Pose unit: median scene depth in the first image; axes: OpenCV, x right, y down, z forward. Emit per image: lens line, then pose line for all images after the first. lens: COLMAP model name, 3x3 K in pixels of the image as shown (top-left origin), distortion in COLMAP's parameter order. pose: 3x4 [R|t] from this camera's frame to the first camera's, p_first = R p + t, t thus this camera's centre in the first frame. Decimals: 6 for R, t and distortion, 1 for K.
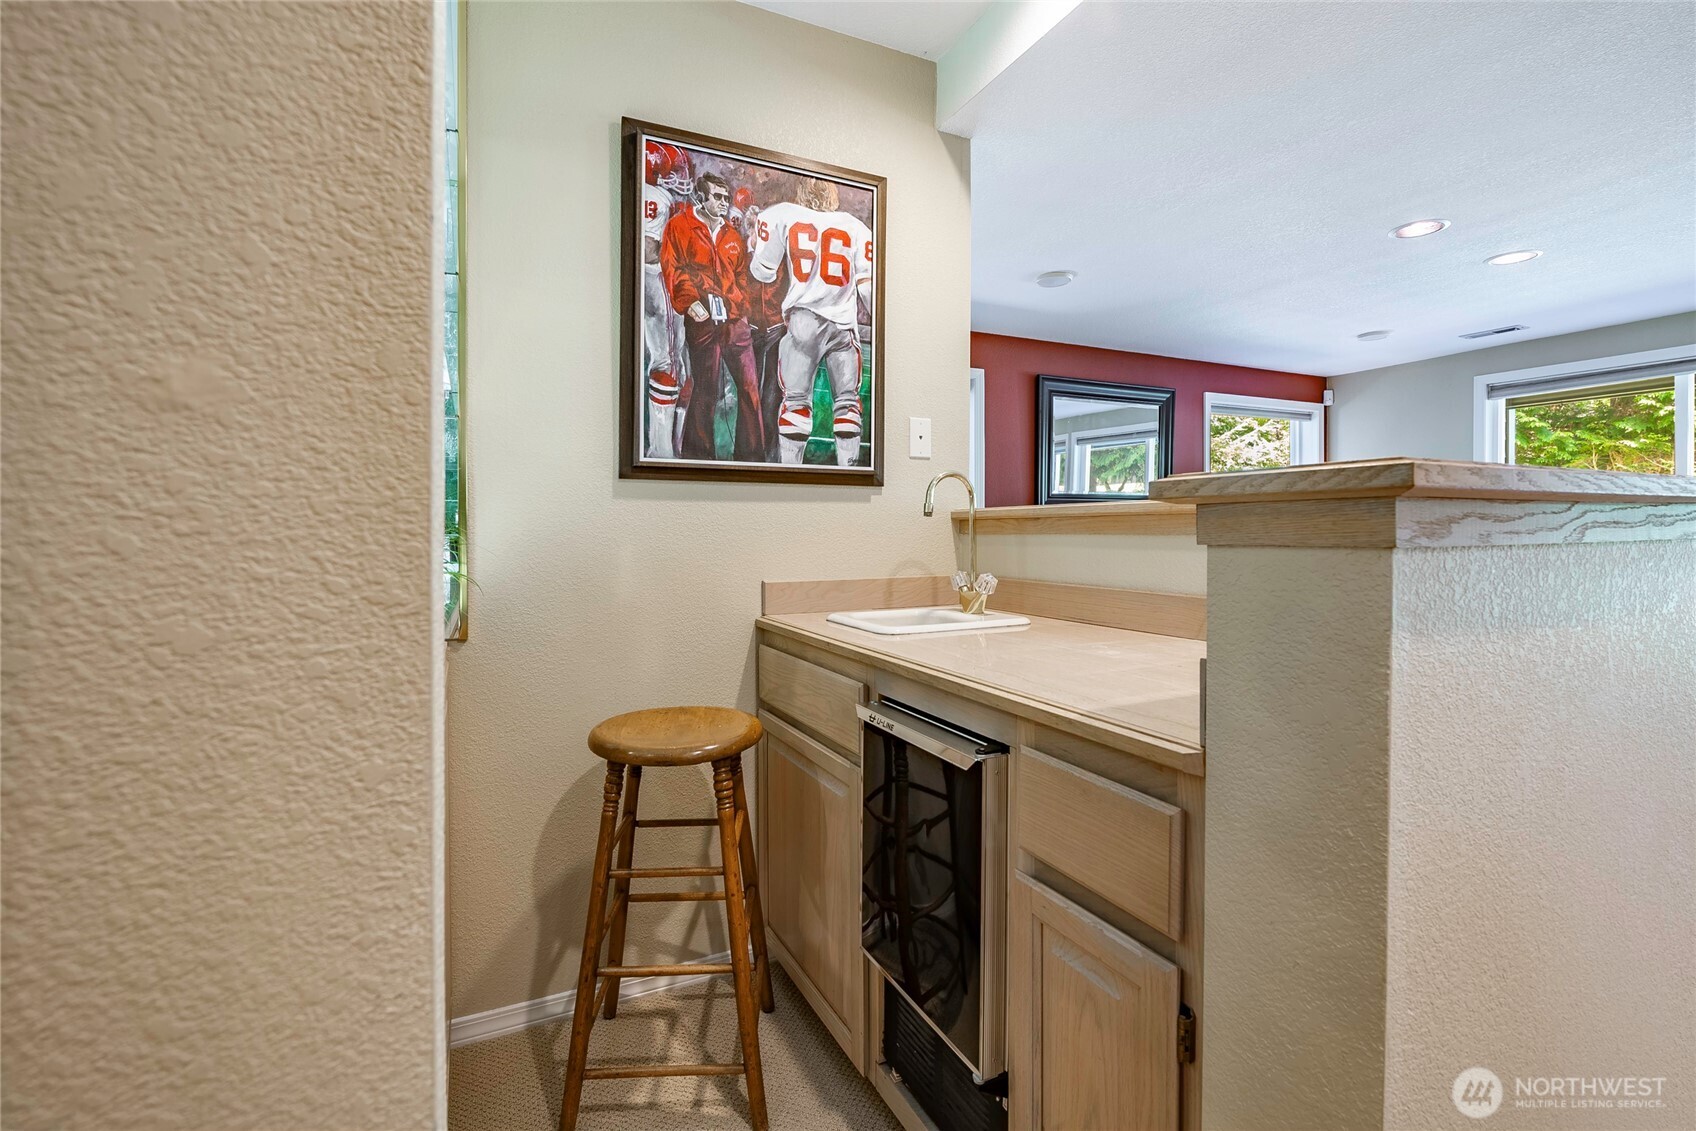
lens RADIAL K [[769.2, 0, 836.2], [0, 769.2, 528.5], [0, 0, 1]] dist [0.001689, -0.000901]
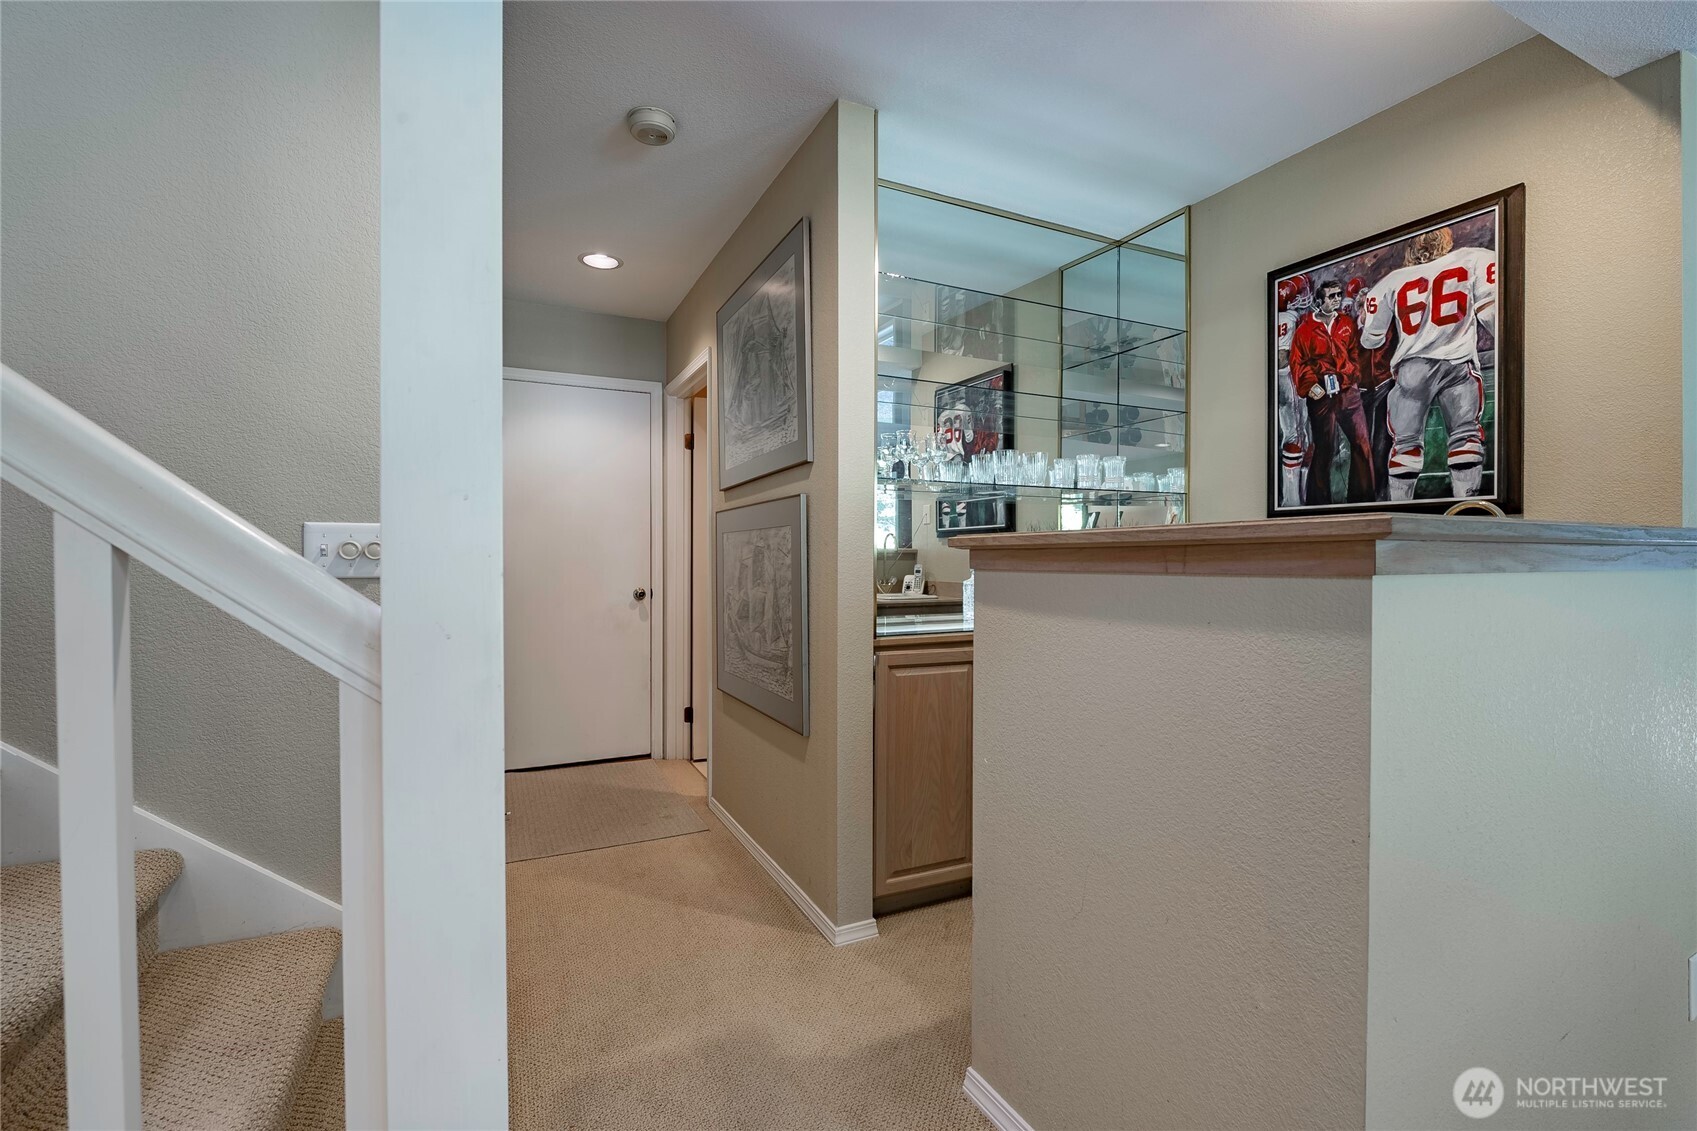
lens RADIAL K [[769.6, 0, 853.0], [0, 769.6, 565.0], [0, 0, 1]] dist [0.001689, -0.000901]
pose [[-0.002014, 0.010629, -0.999941, 1.071971], [-0.006968, 0.999919, 0.010643, 0.003431], [0.999974, 0.006989, -0.001939, 0.206654]]
